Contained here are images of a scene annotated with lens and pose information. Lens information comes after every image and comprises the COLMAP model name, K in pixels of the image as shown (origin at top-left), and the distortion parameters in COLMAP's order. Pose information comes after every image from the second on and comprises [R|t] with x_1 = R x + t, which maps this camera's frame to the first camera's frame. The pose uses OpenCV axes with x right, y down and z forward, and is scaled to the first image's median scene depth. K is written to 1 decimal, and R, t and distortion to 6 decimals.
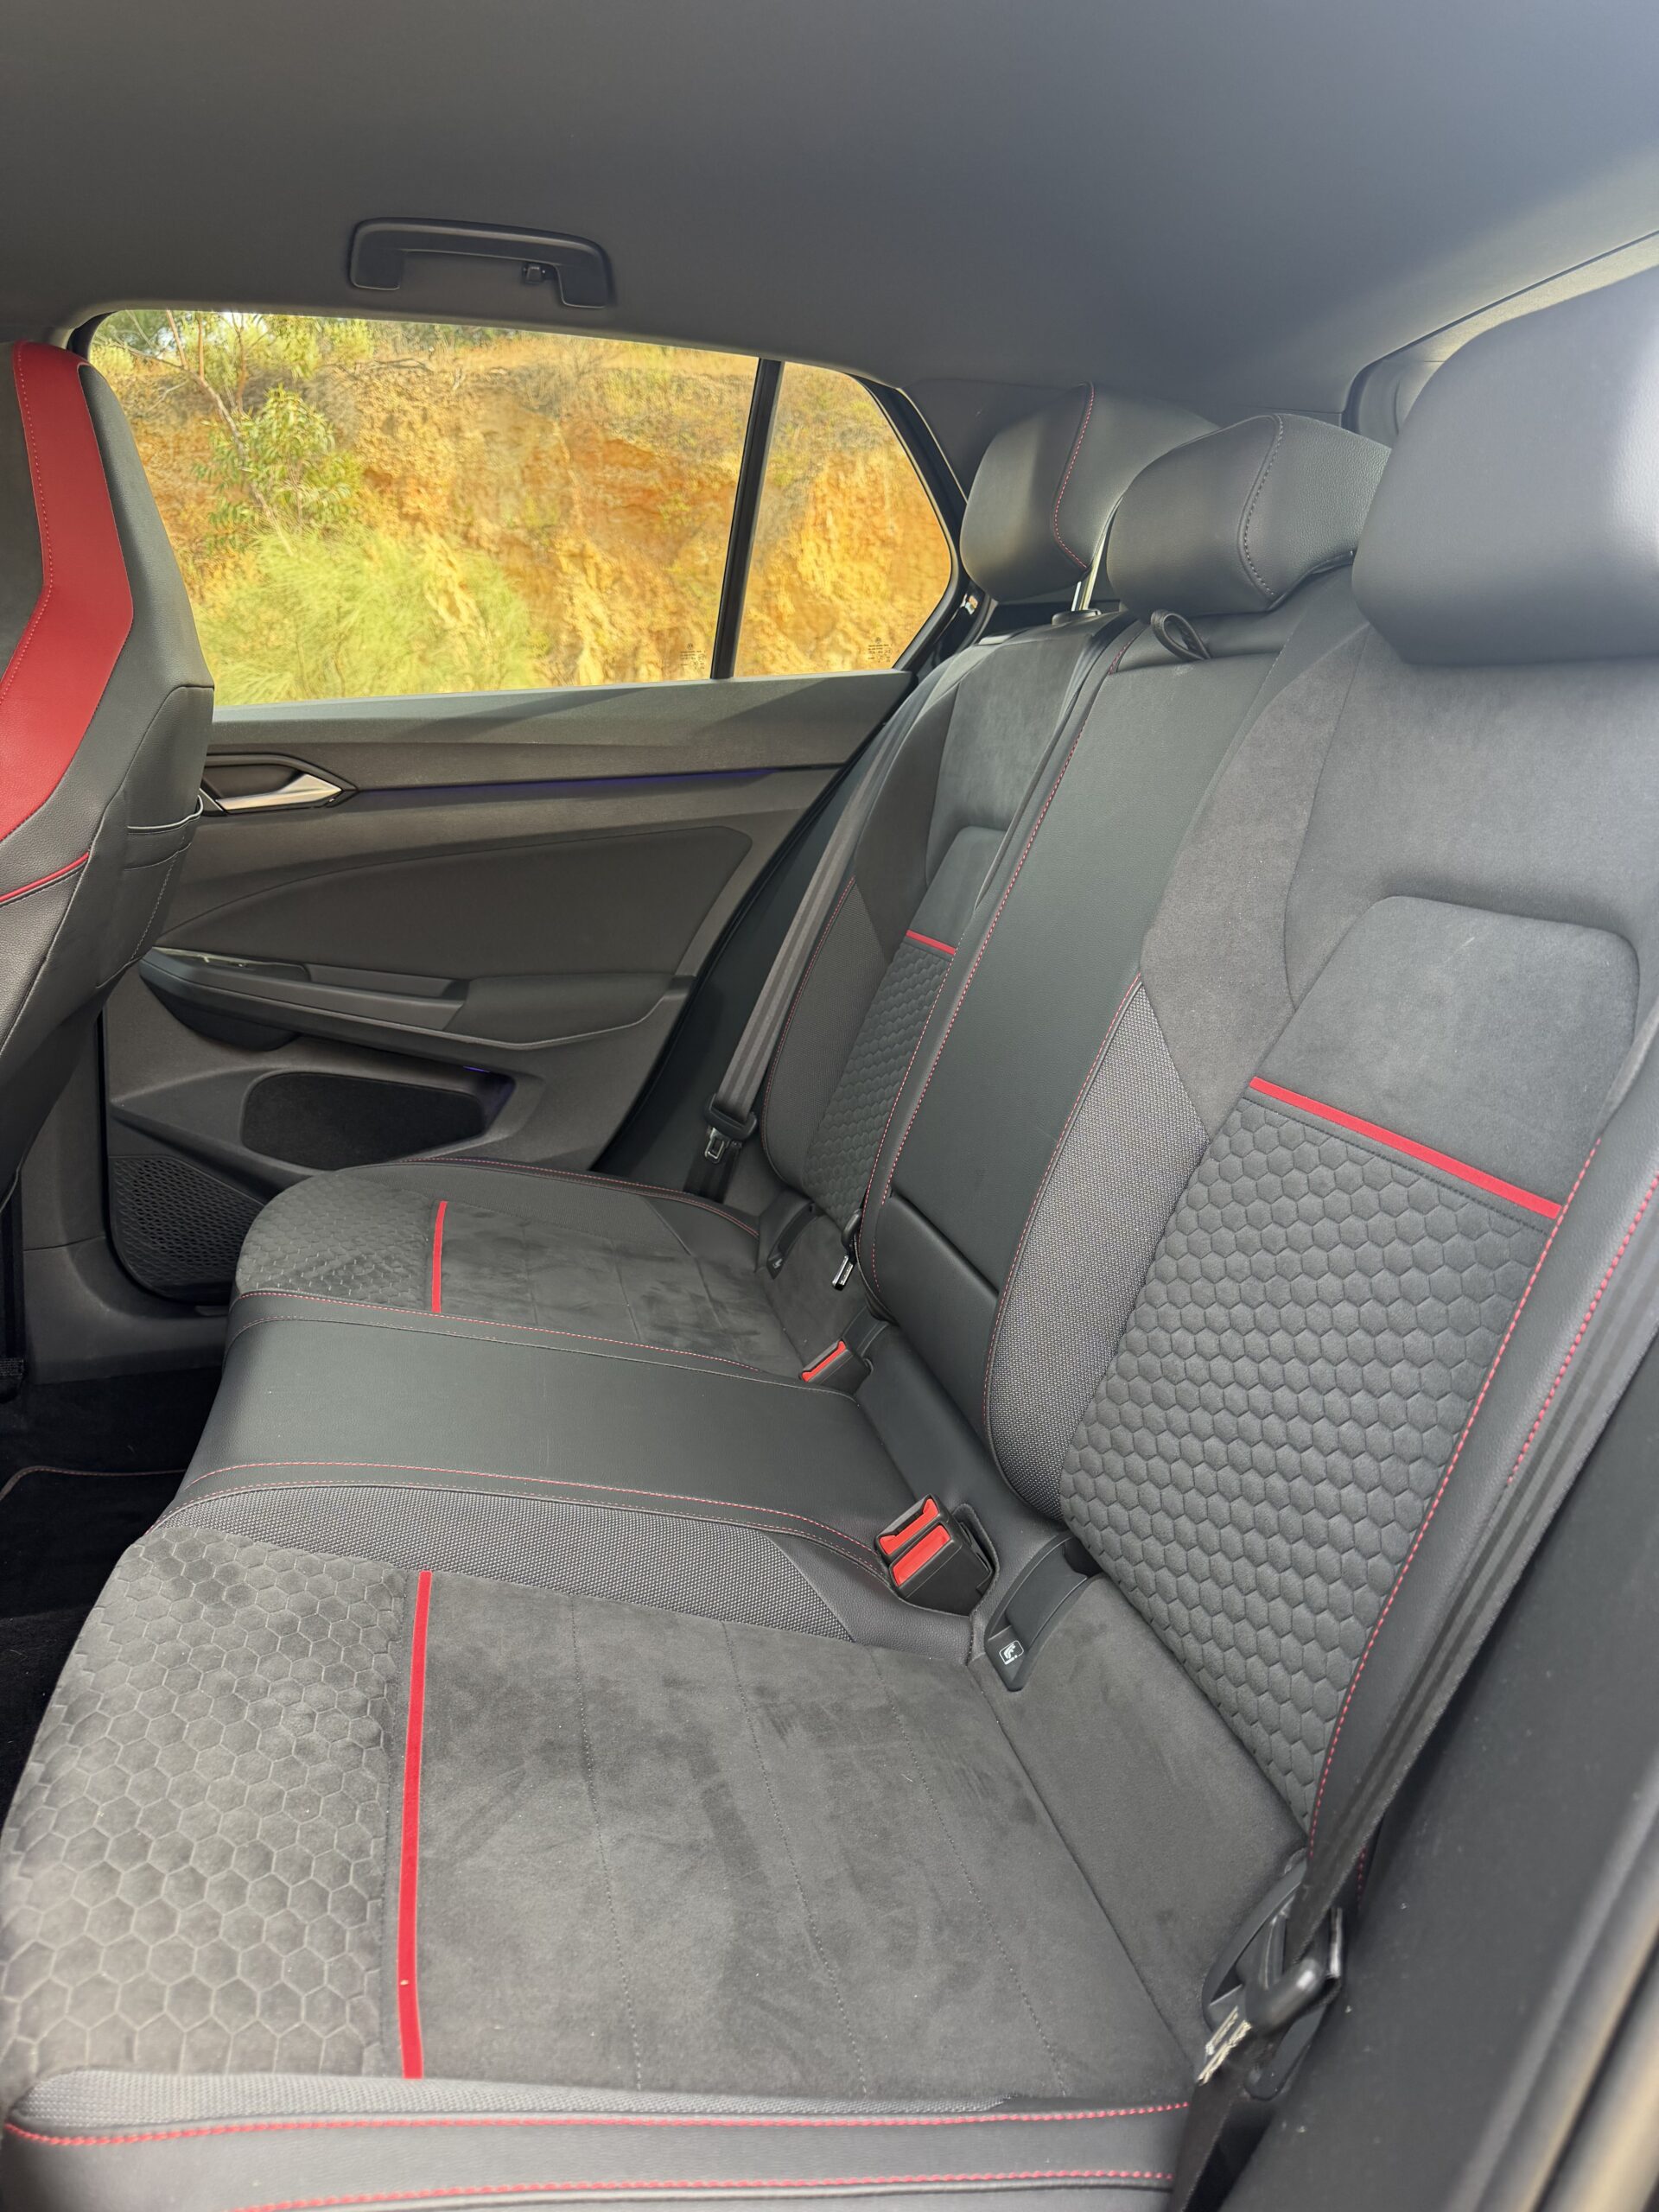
lens RADIAL K [[1542.4, 0, 822.1], [0, 1542.4, 1116.0], [0, 0, 1]] dist [0.025478, -0.054908]
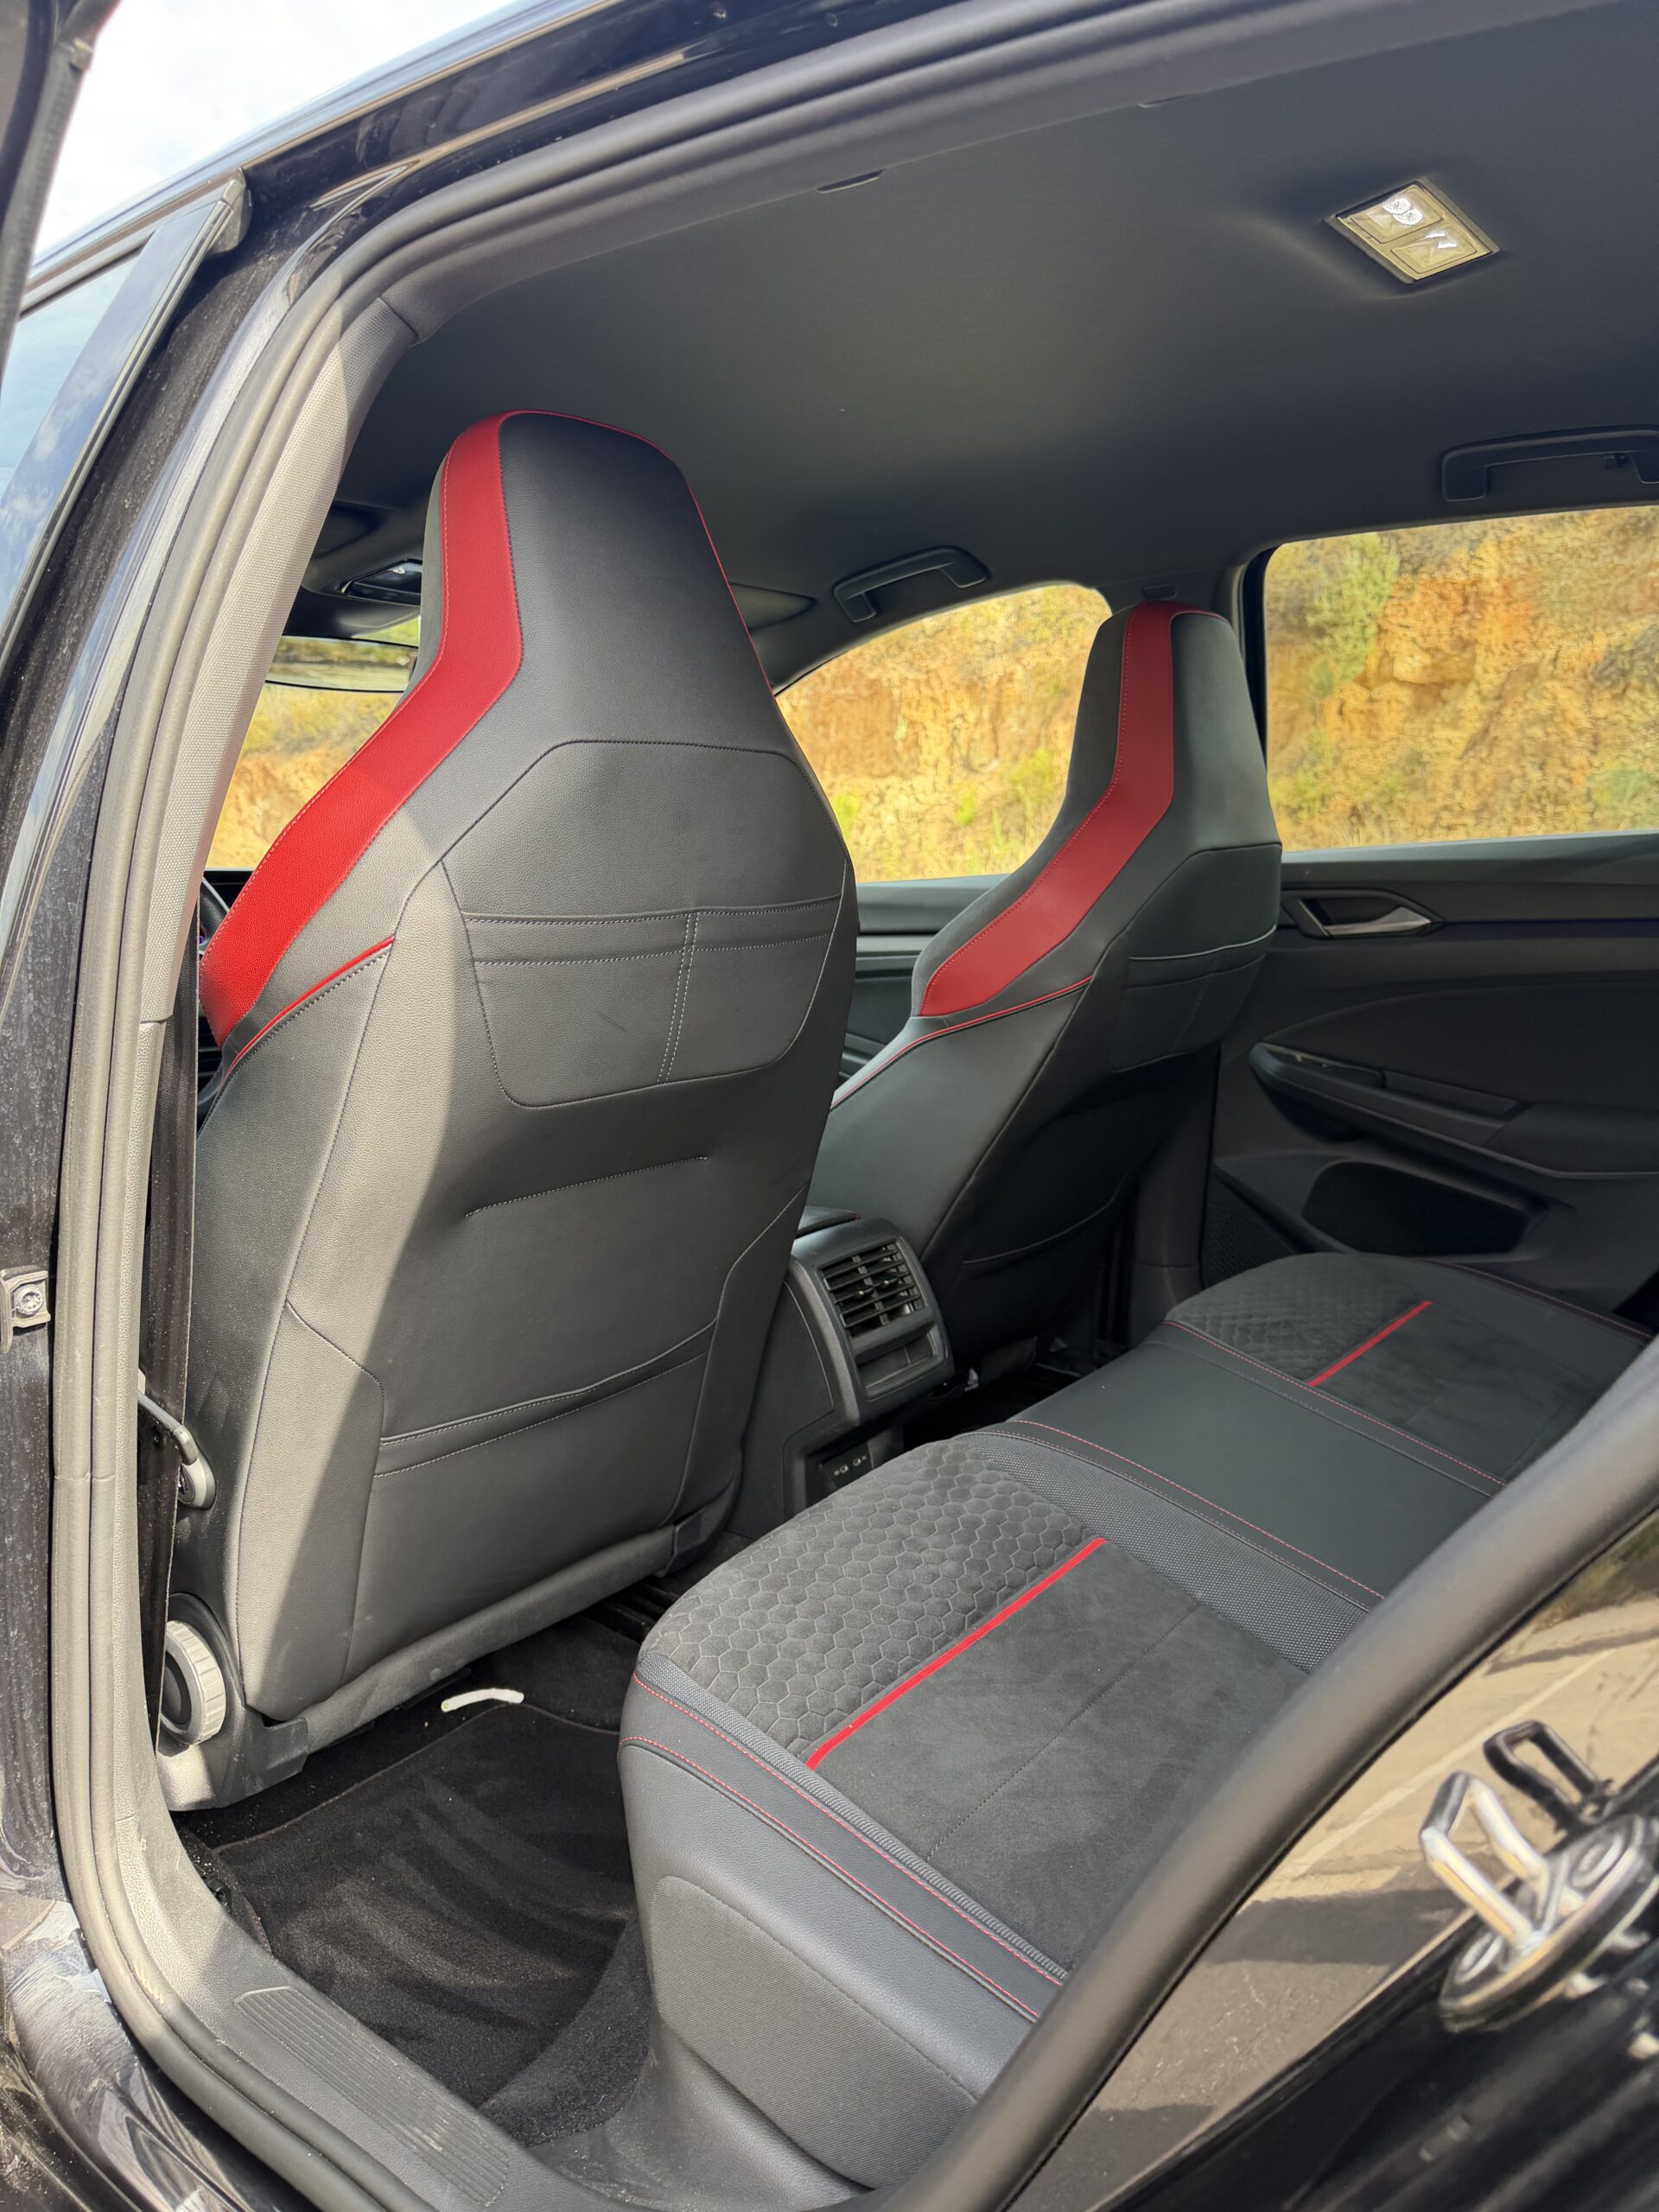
lens RADIAL K [[1542.4, 0, 835.5], [0, 1542.4, 1138.9], [0, 0, 1]] dist [0.025478, -0.054908]
pose [[0.618544, 0.150372, -0.771228, 0.310983], [-0.175499, 0.983161, 0.050939, -0.037664], [0.765901, 0.103842, 0.634518, -0.025624]]
